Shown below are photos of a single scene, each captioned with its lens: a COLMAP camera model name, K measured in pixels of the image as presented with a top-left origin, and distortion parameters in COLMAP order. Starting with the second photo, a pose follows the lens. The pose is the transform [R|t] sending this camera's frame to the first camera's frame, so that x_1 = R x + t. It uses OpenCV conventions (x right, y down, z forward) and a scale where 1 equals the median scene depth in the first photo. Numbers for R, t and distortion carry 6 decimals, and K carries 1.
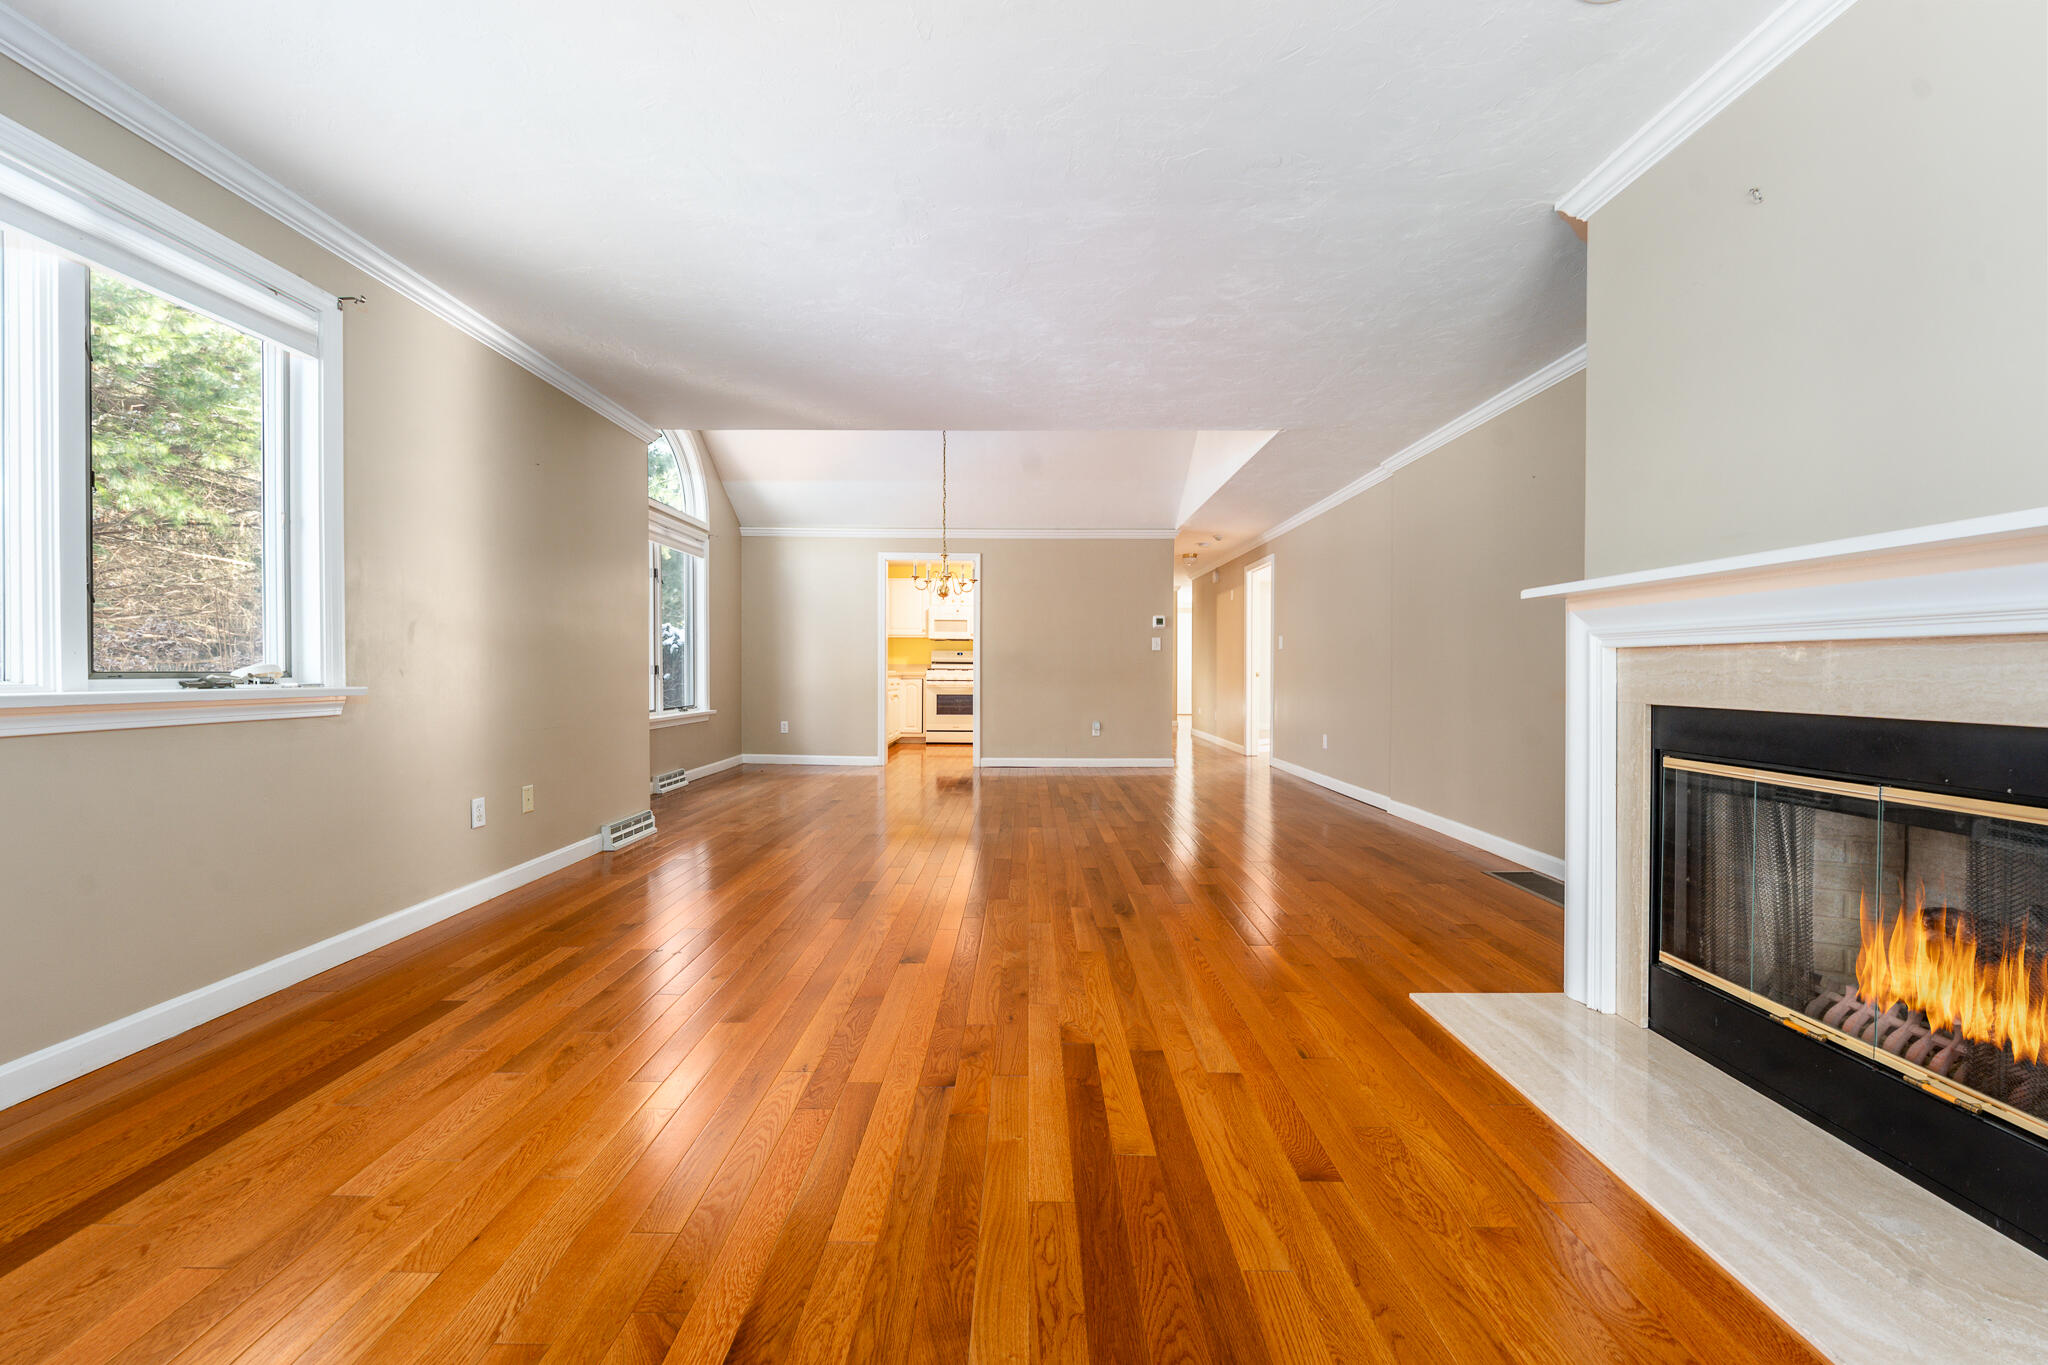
lens RADIAL K [[814.7, 0, 1025.9], [0, 814.7, 678.1], [0, 0, 1]] dist [0.000623, 0.000033]
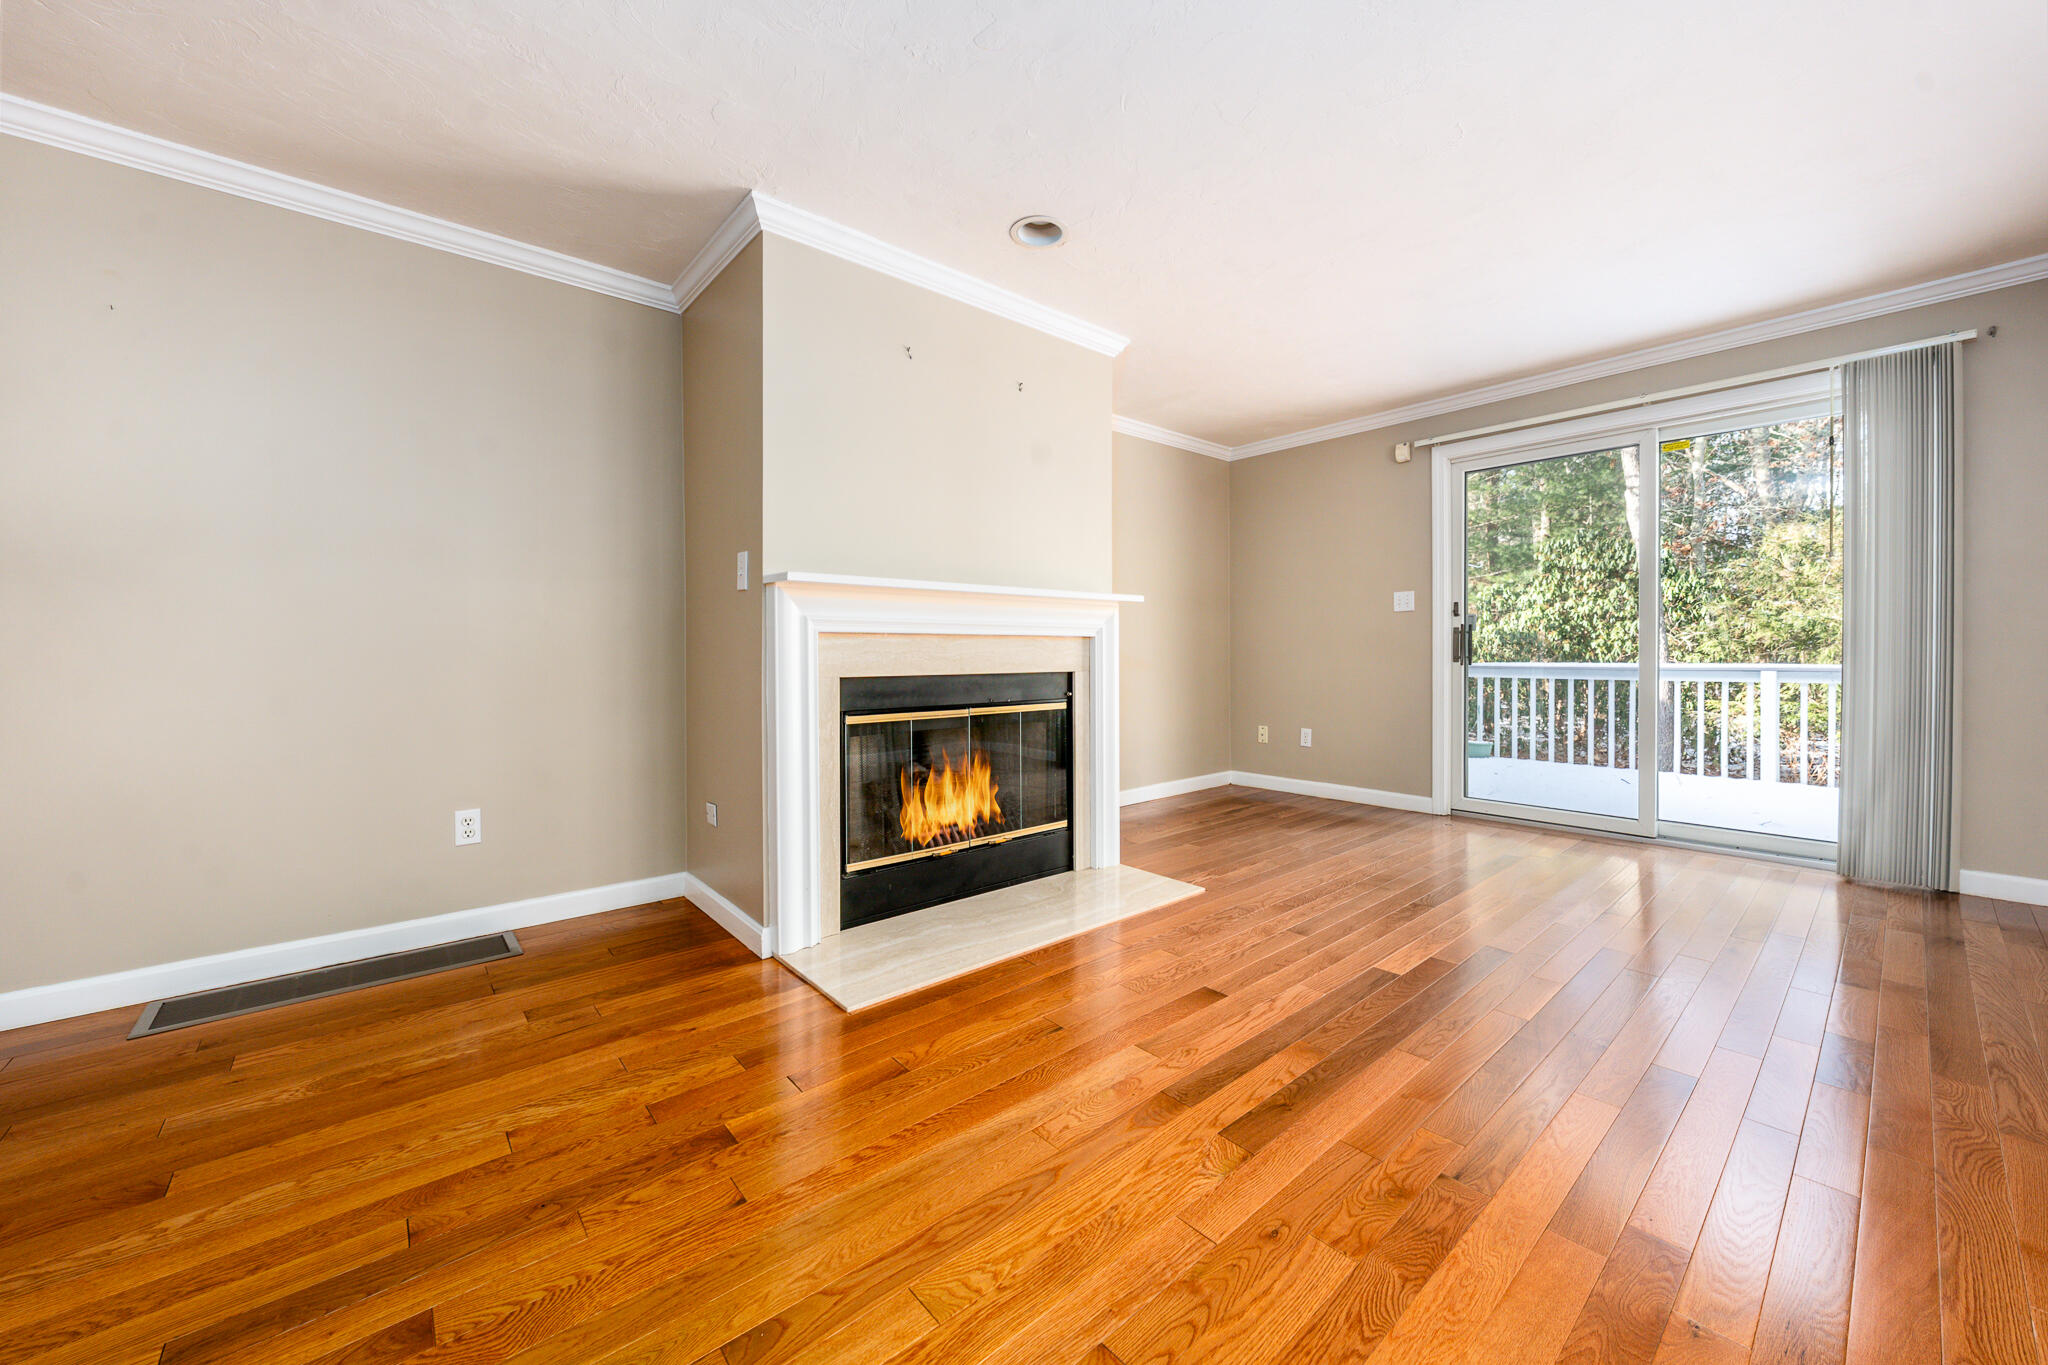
lens RADIAL K [[764.0, 0, 1026.2], [0, 764.0, 662.7], [0, 0, 1]] dist [-0.001635, -0.000079]
pose [[-0.663642, -0.015118, 0.747898, -0.347069], [0.002067, 0.999755, 0.022043, -0.017387], [-0.748048, 0.016175, -0.663448, 1.681913]]
